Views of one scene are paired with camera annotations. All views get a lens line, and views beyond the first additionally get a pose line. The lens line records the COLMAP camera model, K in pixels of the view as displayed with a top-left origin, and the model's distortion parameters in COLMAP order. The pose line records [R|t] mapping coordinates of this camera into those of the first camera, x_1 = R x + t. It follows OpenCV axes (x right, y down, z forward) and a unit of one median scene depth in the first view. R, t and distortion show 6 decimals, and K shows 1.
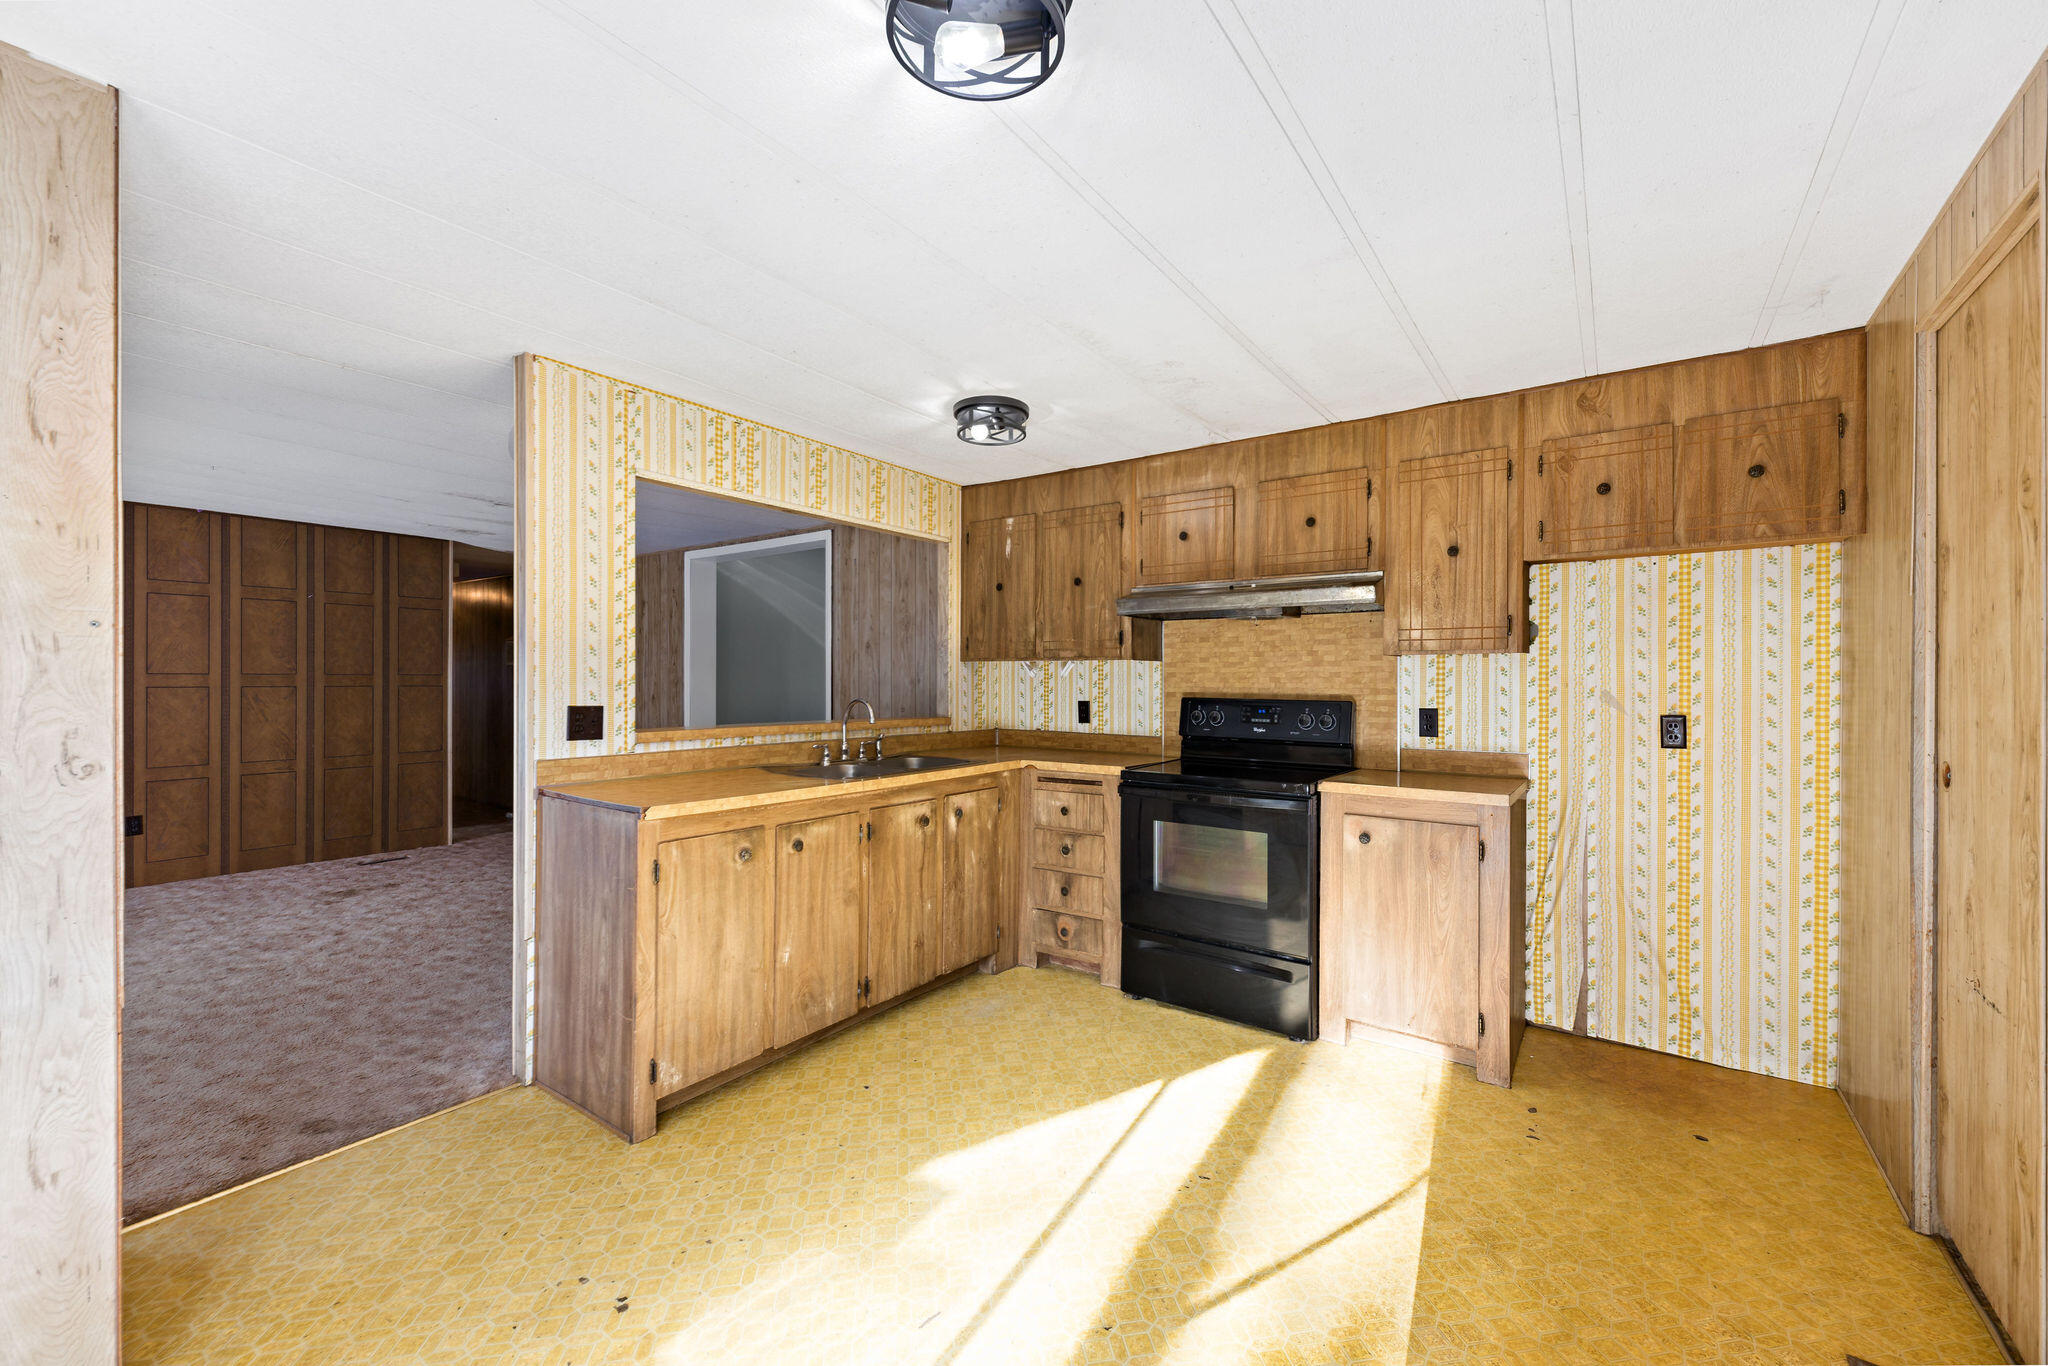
lens RADIAL K [[818.2, 0, 1060.5], [0, 818.2, 685.9], [0, 0, 1]] dist [-0.000230, -0.000363]
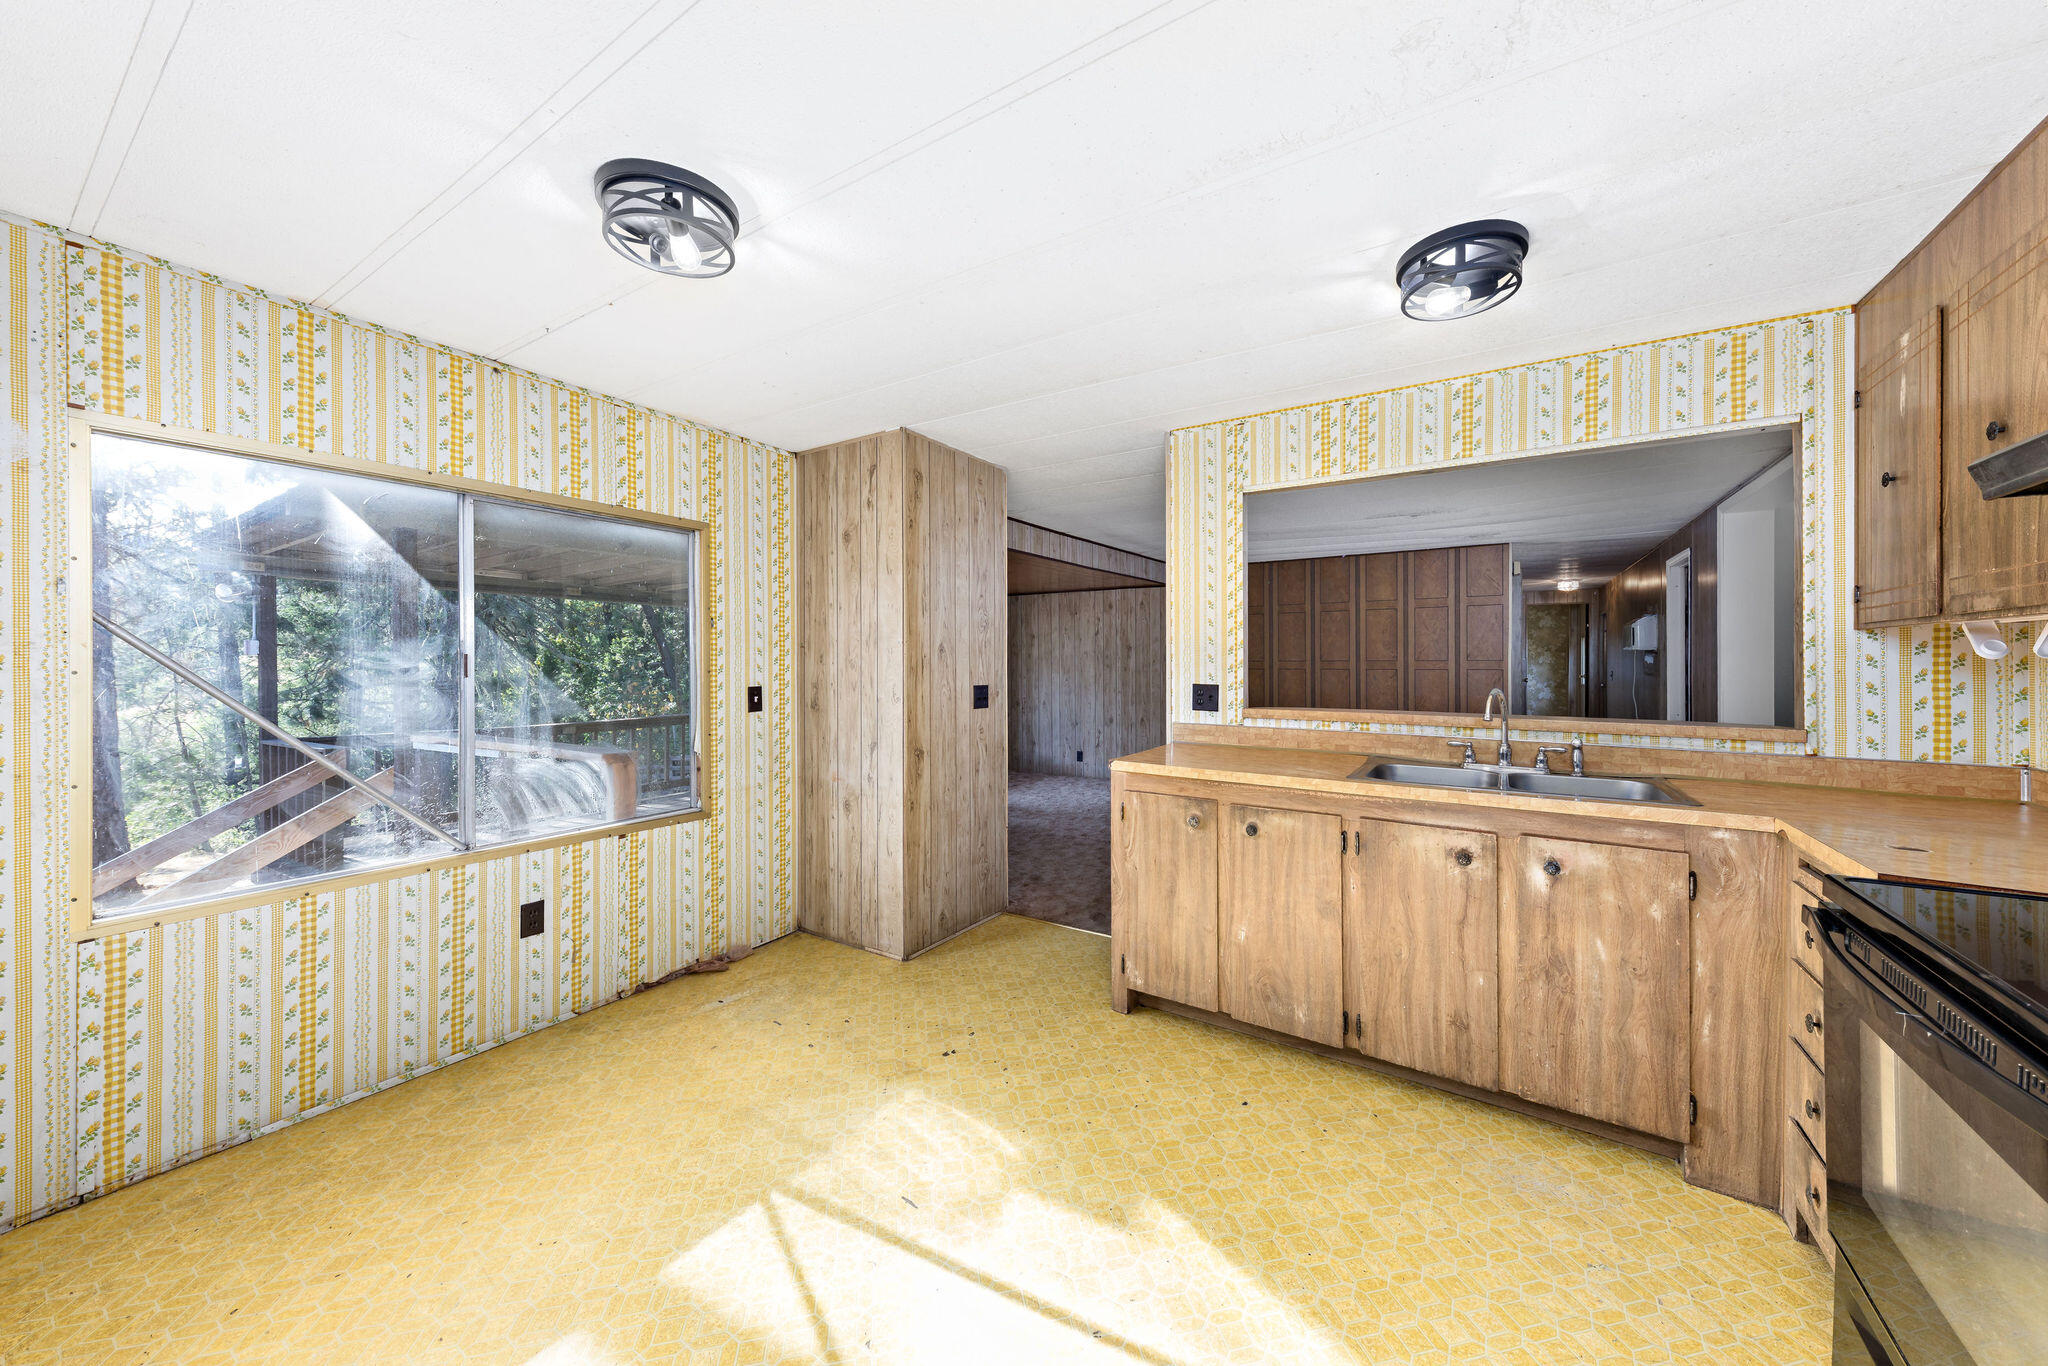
lens RADIAL K [[705.2, 0, 1026.7], [0, 705.2, 670.2], [0, 0, 1]] dist [0.001213, -0.000316]
pose [[0.019803, 0.006183, -0.999785, 0.458891], [-0.008495, 0.999946, 0.006016, -0.001985], [0.999768, 0.008374, 0.019855, 0.607518]]
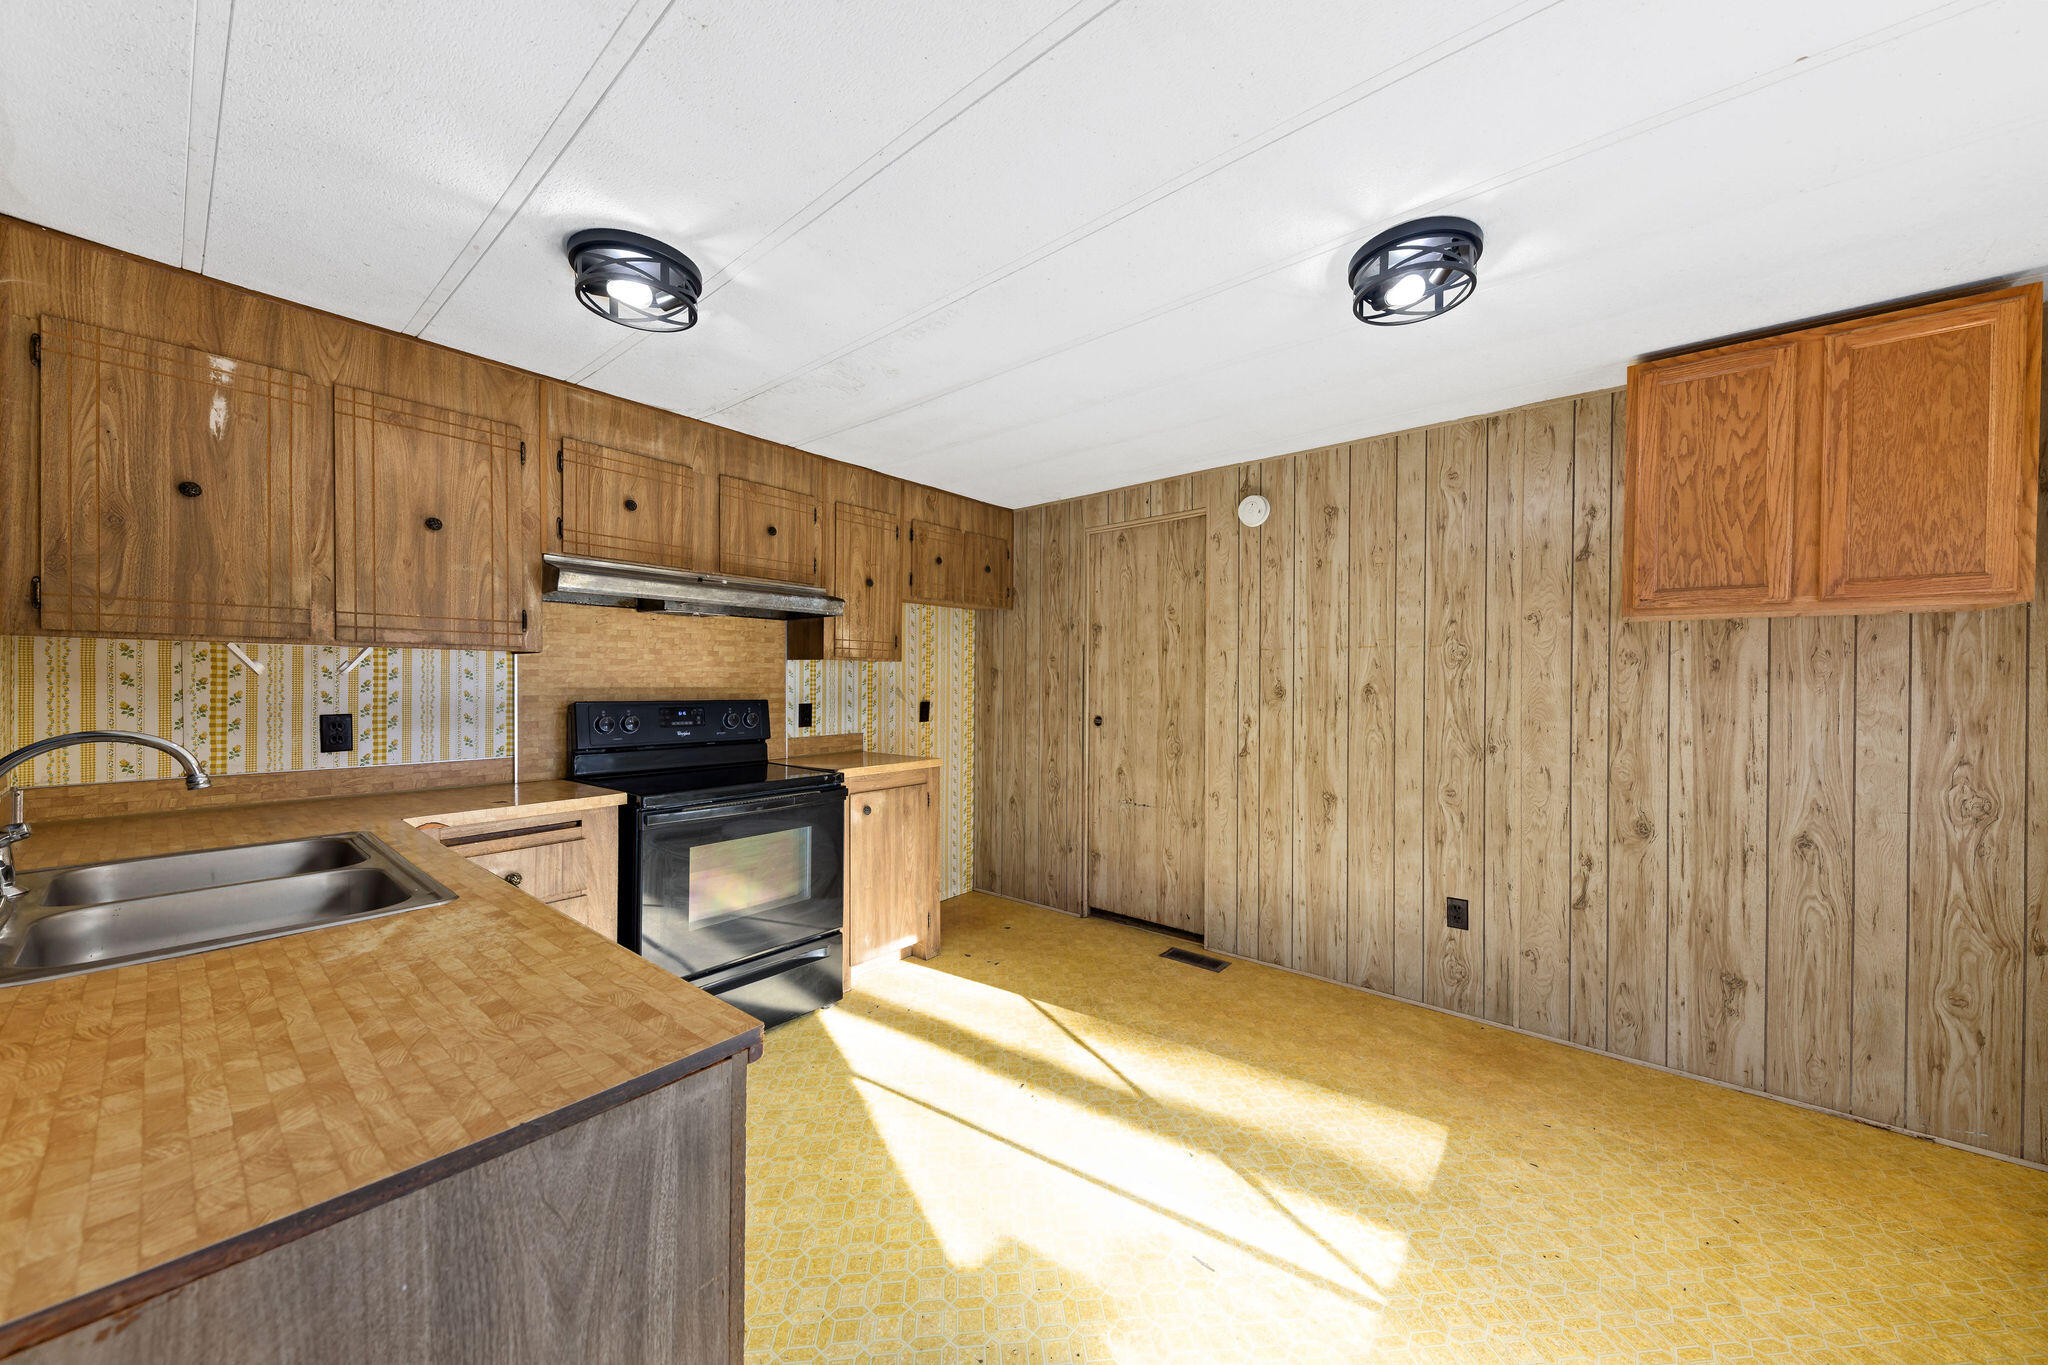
lens RADIAL K [[705.2, 0, 1027.4], [0, 705.2, 689.7], [0, 0, 1]] dist [0.001213, -0.000316]
pose [[0.080015, -0.014429, 0.996689, -0.604263], [0.003483, 0.999893, 0.014196, -0.007415], [-0.996788, 0.002335, 0.080057, 0.625296]]
